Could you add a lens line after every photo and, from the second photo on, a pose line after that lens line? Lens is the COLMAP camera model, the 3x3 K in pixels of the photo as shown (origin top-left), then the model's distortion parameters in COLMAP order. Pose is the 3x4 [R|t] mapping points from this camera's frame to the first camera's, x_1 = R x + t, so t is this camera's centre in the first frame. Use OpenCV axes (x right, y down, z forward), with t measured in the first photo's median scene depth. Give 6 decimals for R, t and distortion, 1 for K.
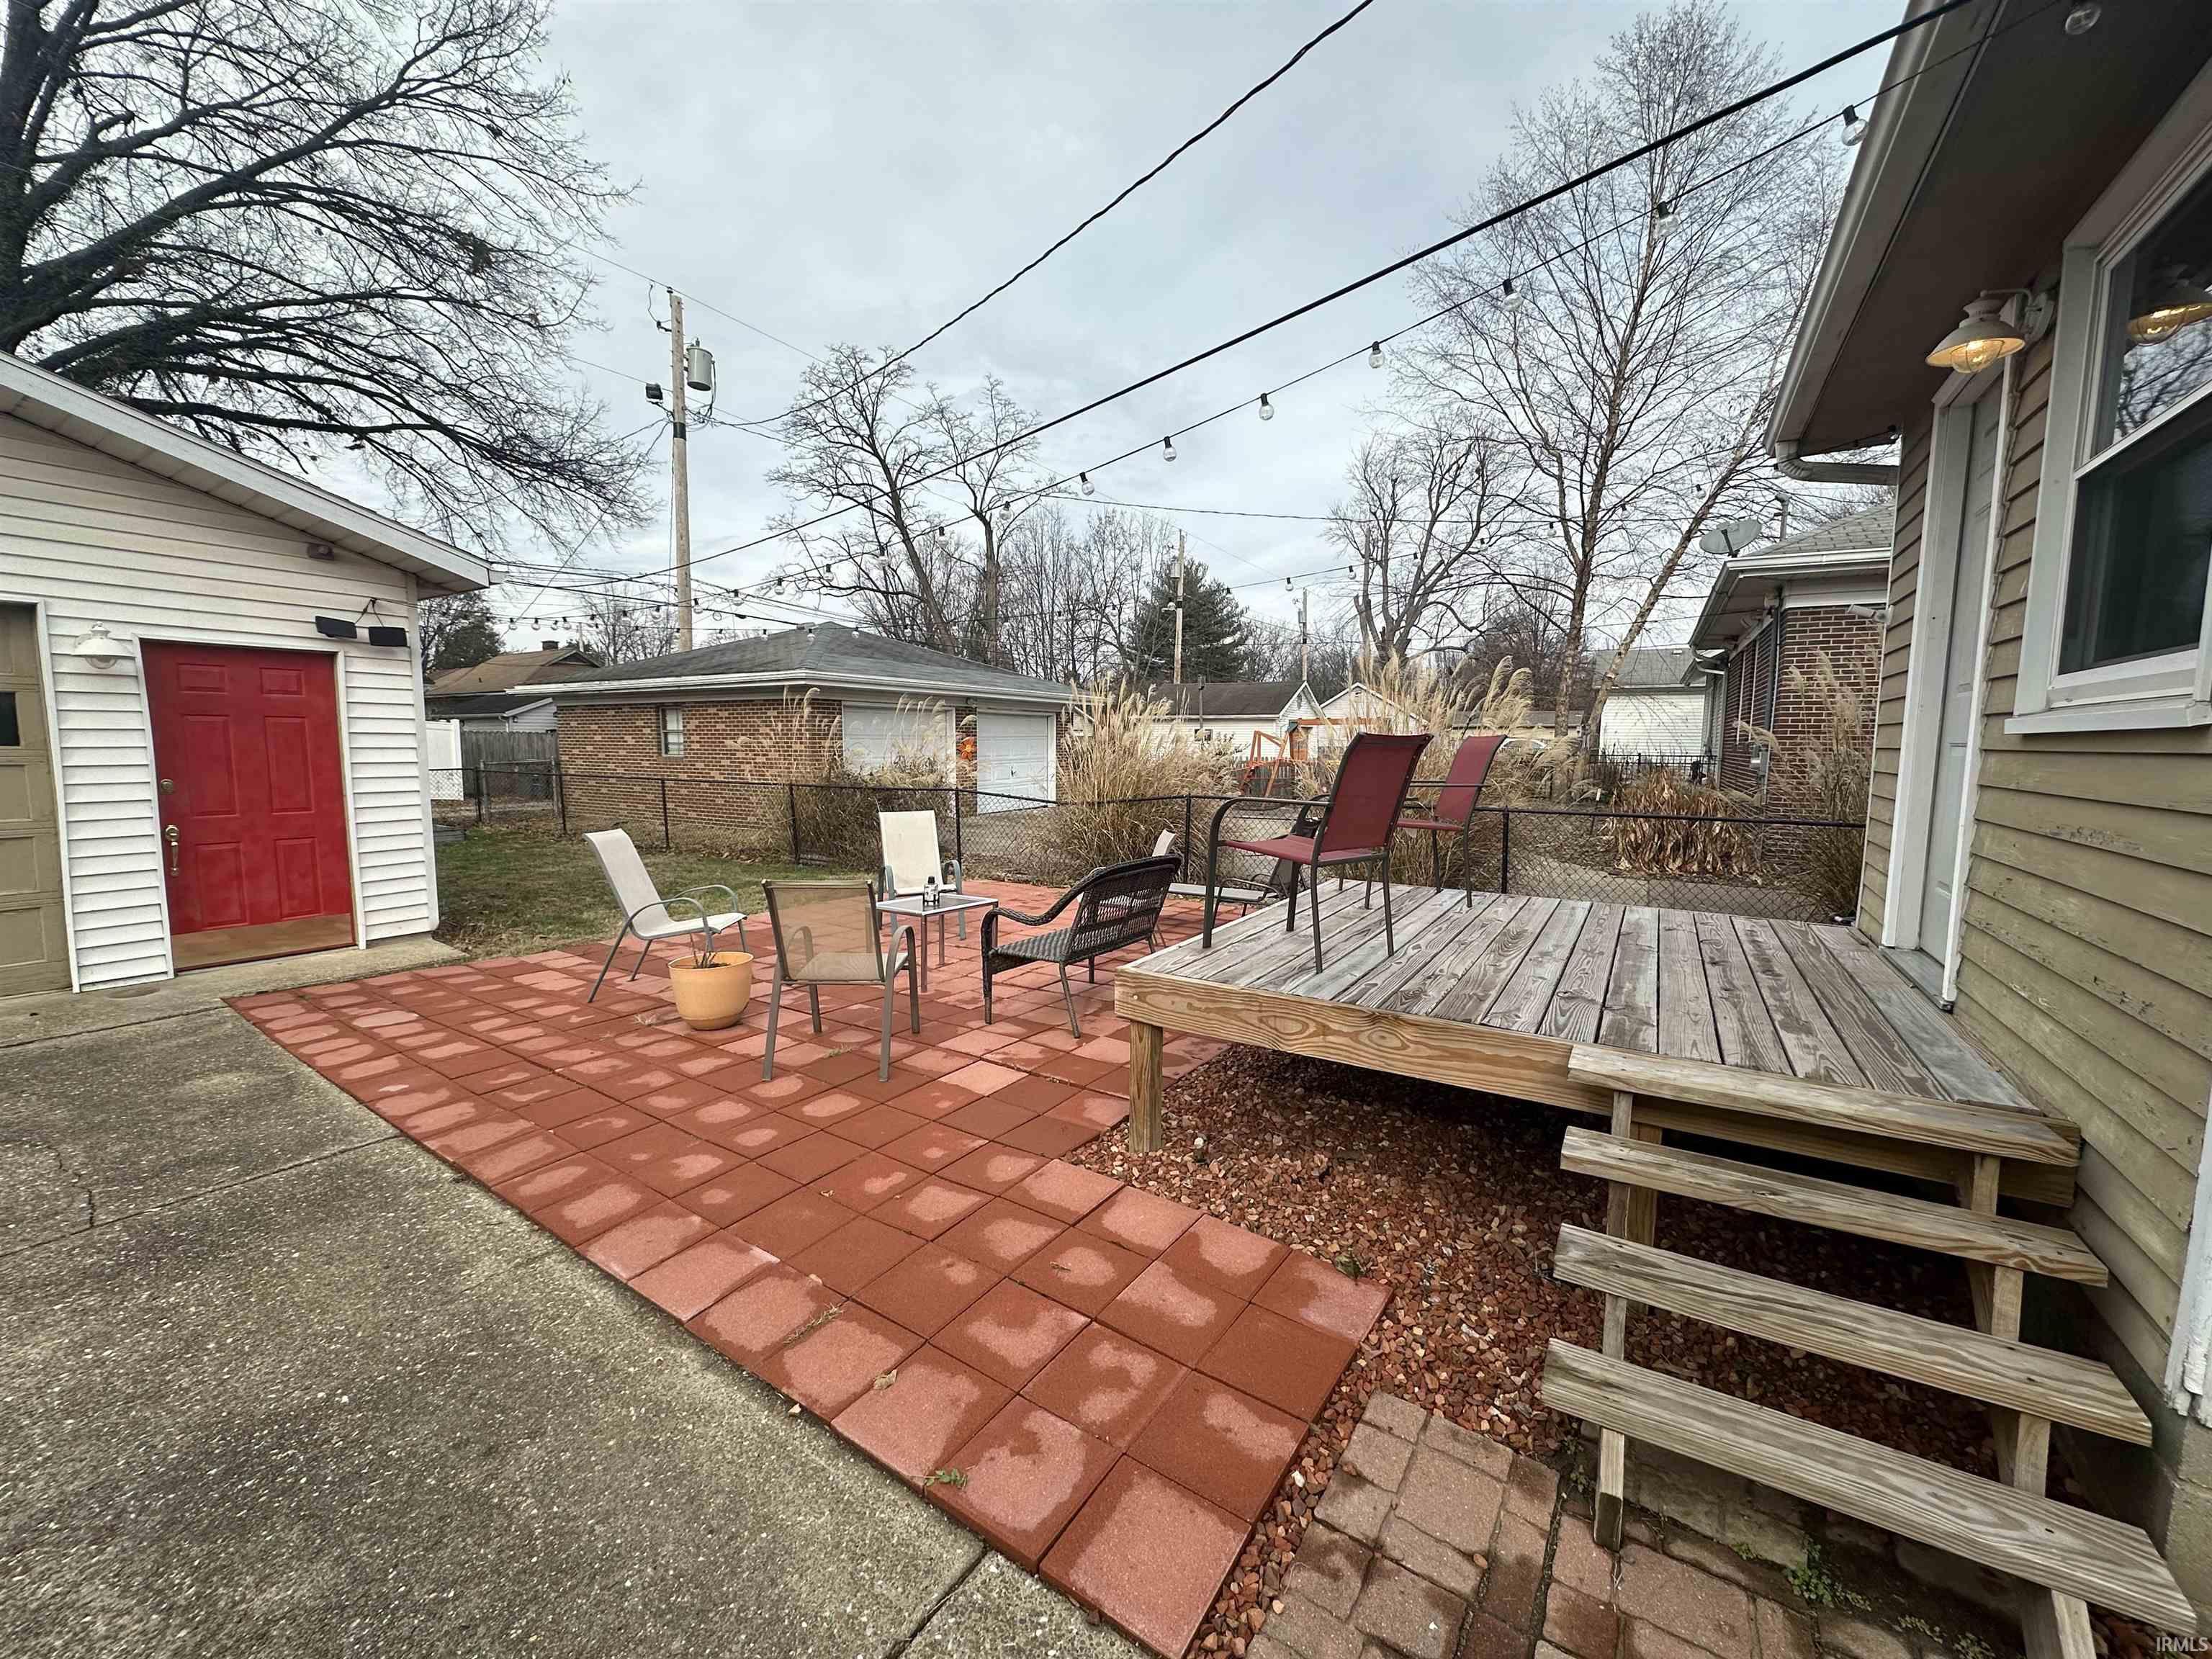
lens RADIAL K [[880.5, 0, 1108.1], [0, 880.5, 831.3], [0, 0, 1]] dist [-0.002651, 0.000162]
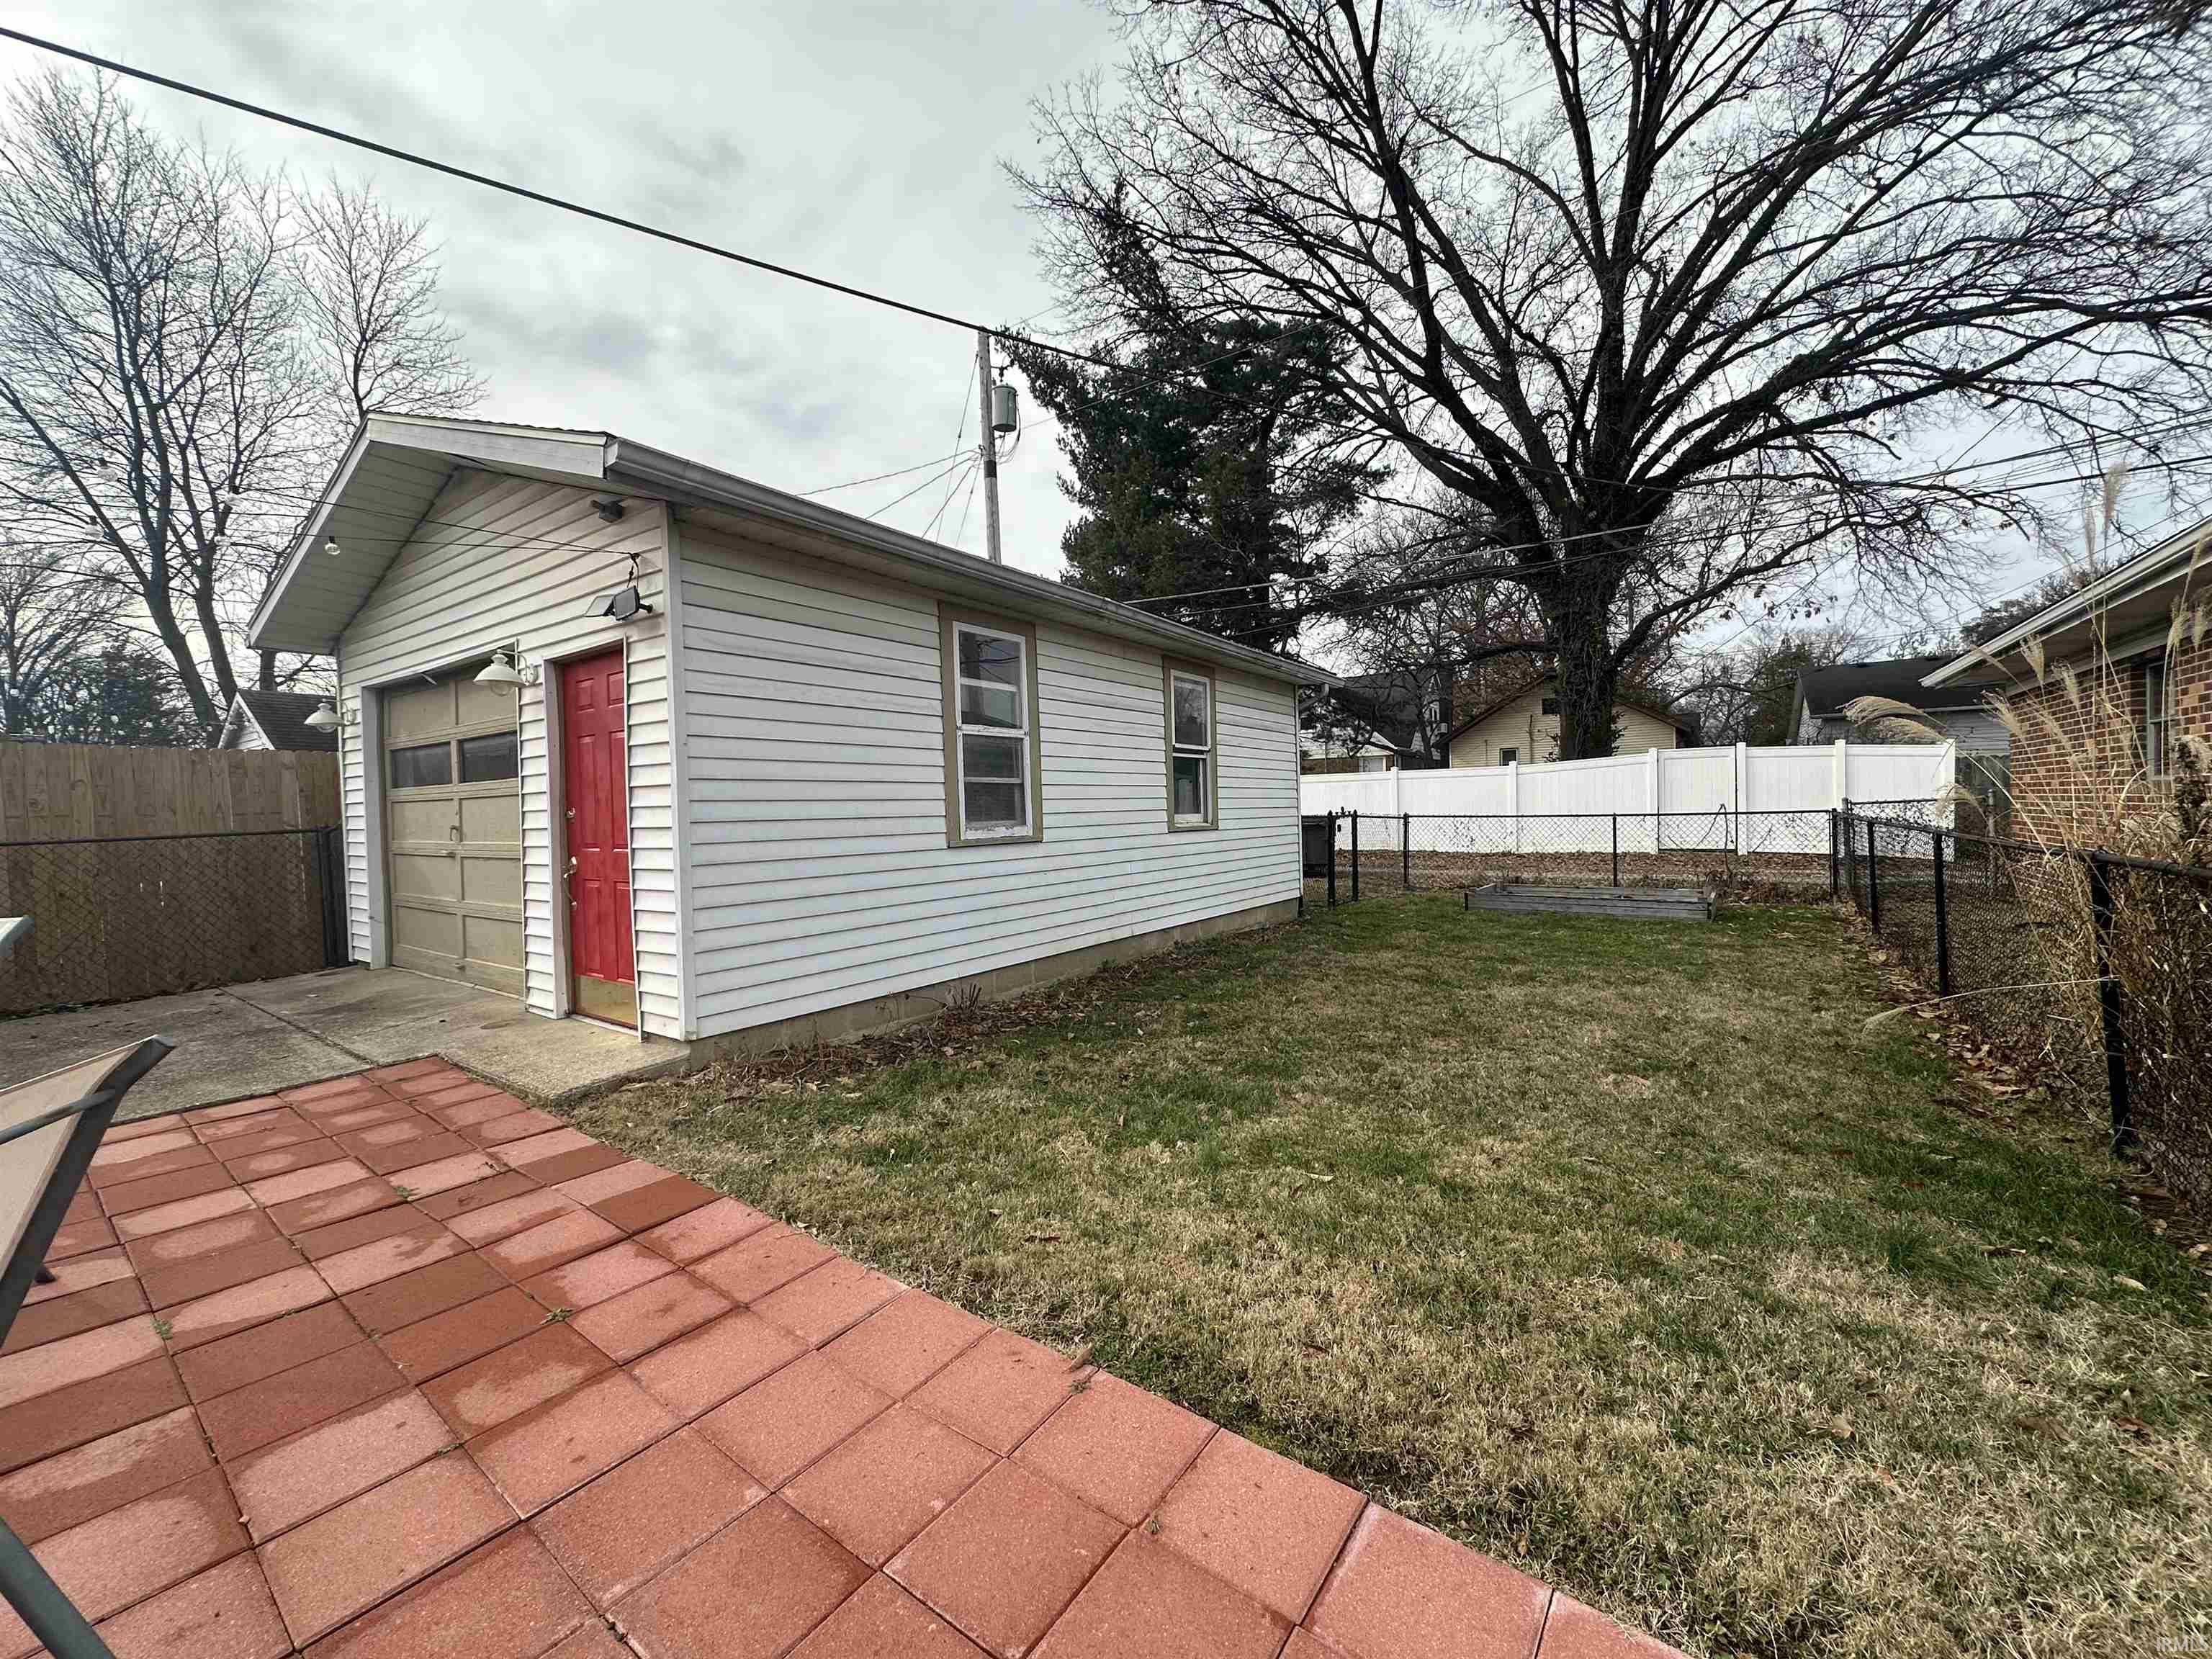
lens RADIAL K [[880.5, 0, 1104.0], [0, 880.5, 830.6], [0, 0, 1]] dist [-0.002651, 0.000162]
pose [[-0.060030, 0.020029, -0.997996, -0.052179], [-0.077062, 0.996722, 0.024639, -0.031385], [0.995218, 0.078386, -0.058290, 0.503936]]
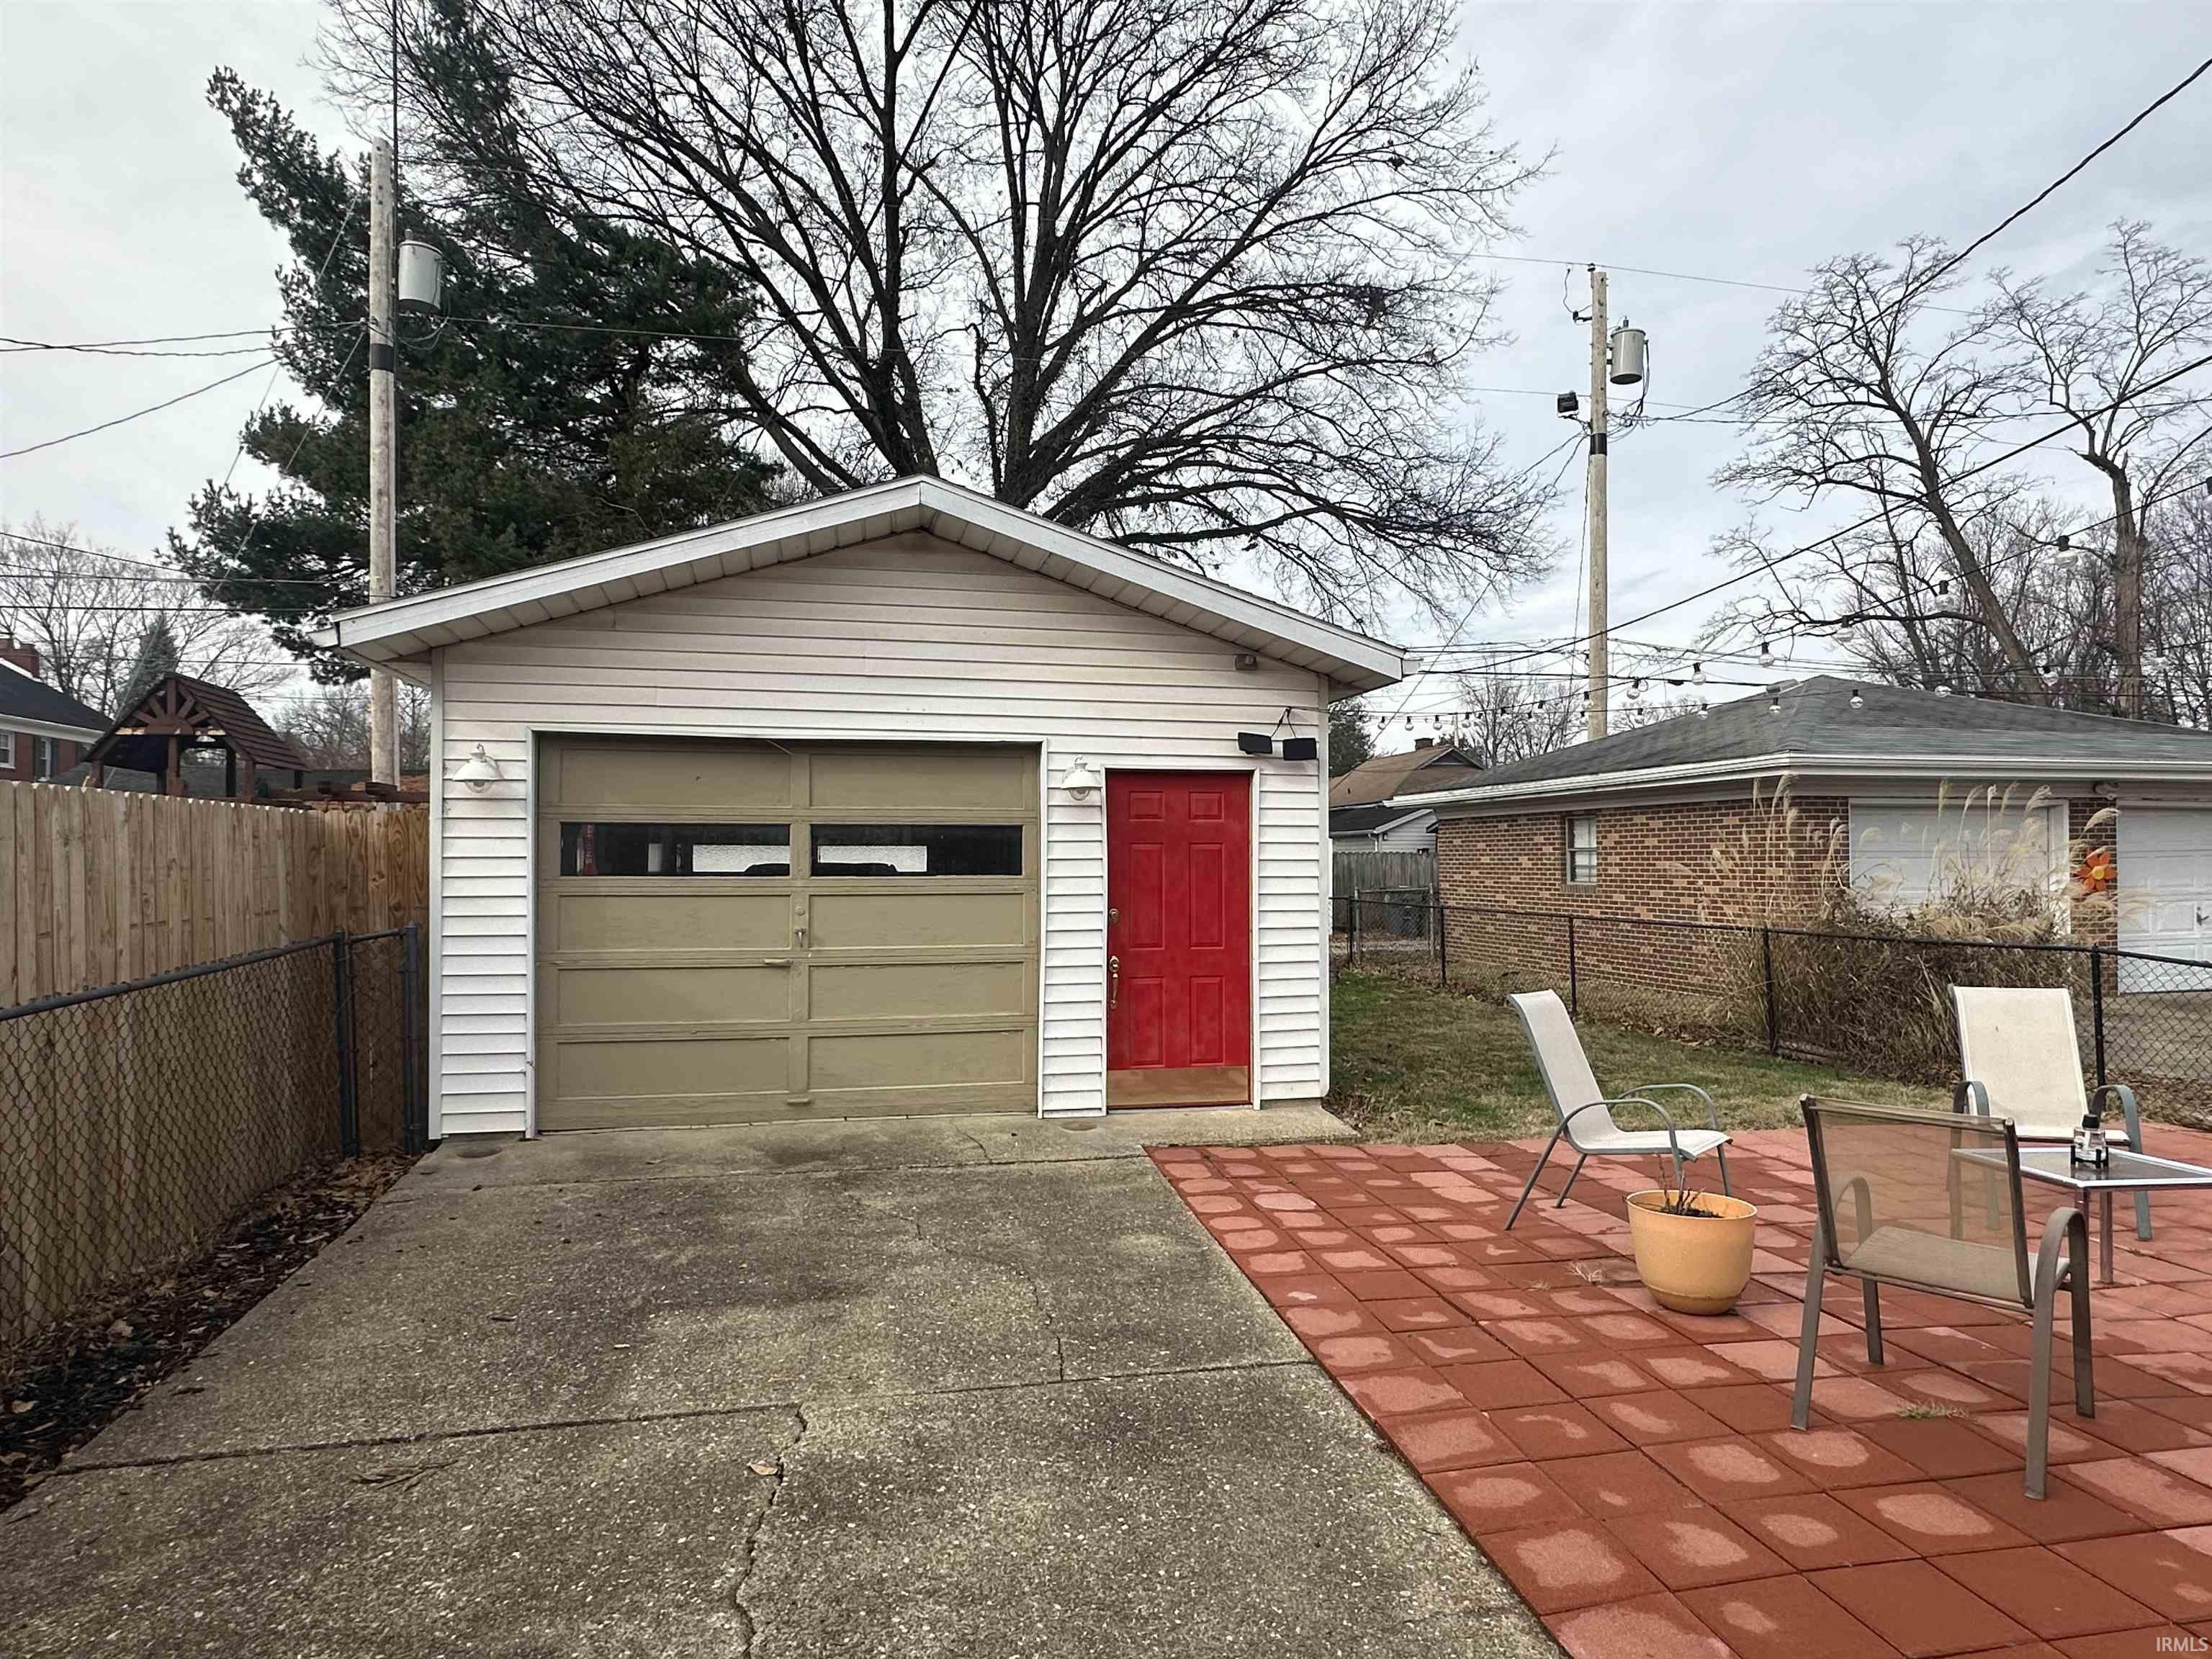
lens RADIAL K [[1272.3, 0, 1099.5], [0, 1272.3, 837.5], [0, 0, 1]] dist [-0.000861, 0.001940]
pose [[0.693806, -0.020578, -0.719868, -0.019161], [-0.065771, 0.993604, -0.091793, -0.002189], [0.717152, 0.111033, 0.688015, 0.001288]]
